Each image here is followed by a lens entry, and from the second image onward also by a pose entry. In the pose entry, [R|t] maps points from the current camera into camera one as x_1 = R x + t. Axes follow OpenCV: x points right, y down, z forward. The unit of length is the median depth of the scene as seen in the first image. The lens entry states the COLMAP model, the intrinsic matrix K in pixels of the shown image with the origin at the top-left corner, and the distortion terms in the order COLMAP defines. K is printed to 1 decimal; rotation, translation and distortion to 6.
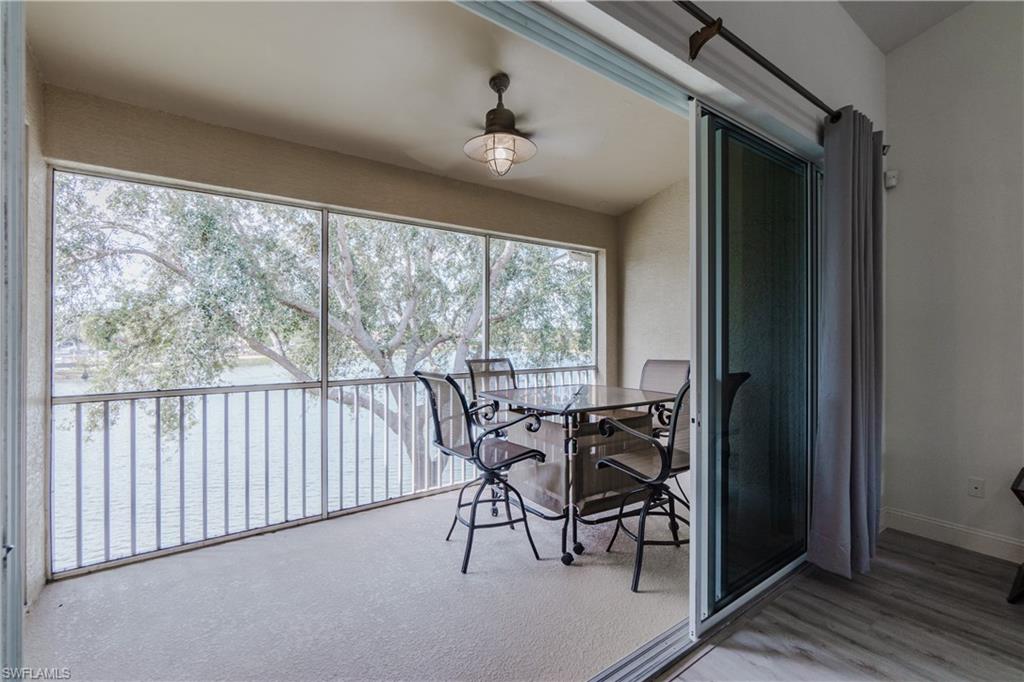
lens RADIAL K [[450.0, 0, 511.4], [0, 450.0, 337.4], [0, 0, 1]] dist [0.007196, 0.000125]
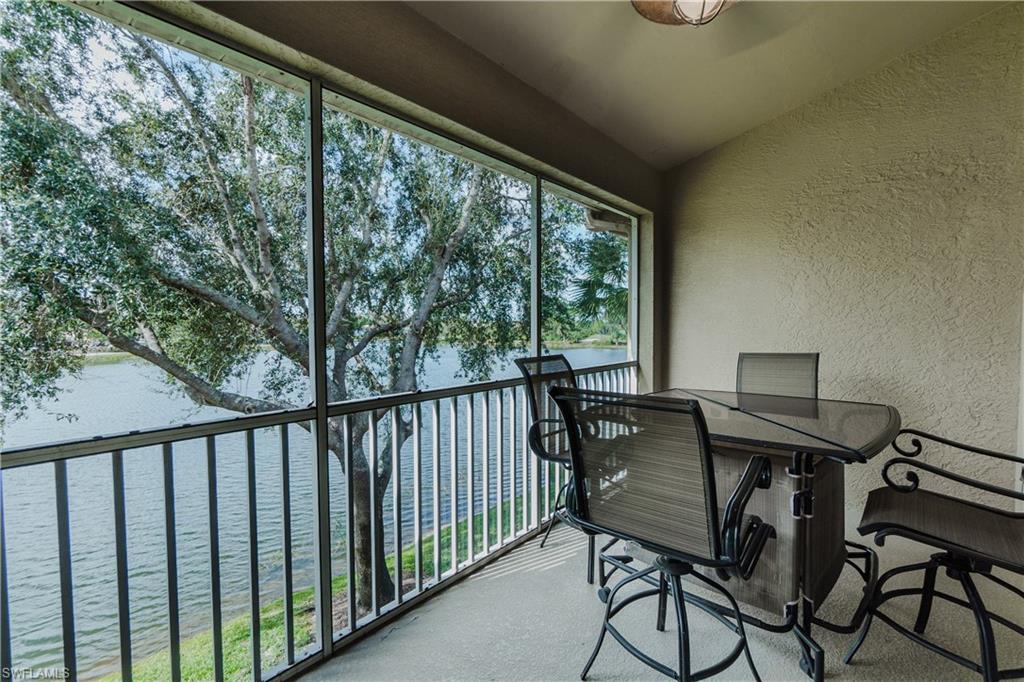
lens RADIAL K [[450.0, 0, 513.0], [0, 450.0, 344.4], [0, 0, 1]] dist [0.007196, 0.000125]
pose [[0.974456, -0.013362, 0.224182, -0.157602], [0.005625, 0.999368, 0.035113, 0.002901], [-0.224509, -0.032955, 0.973915, 0.216068]]
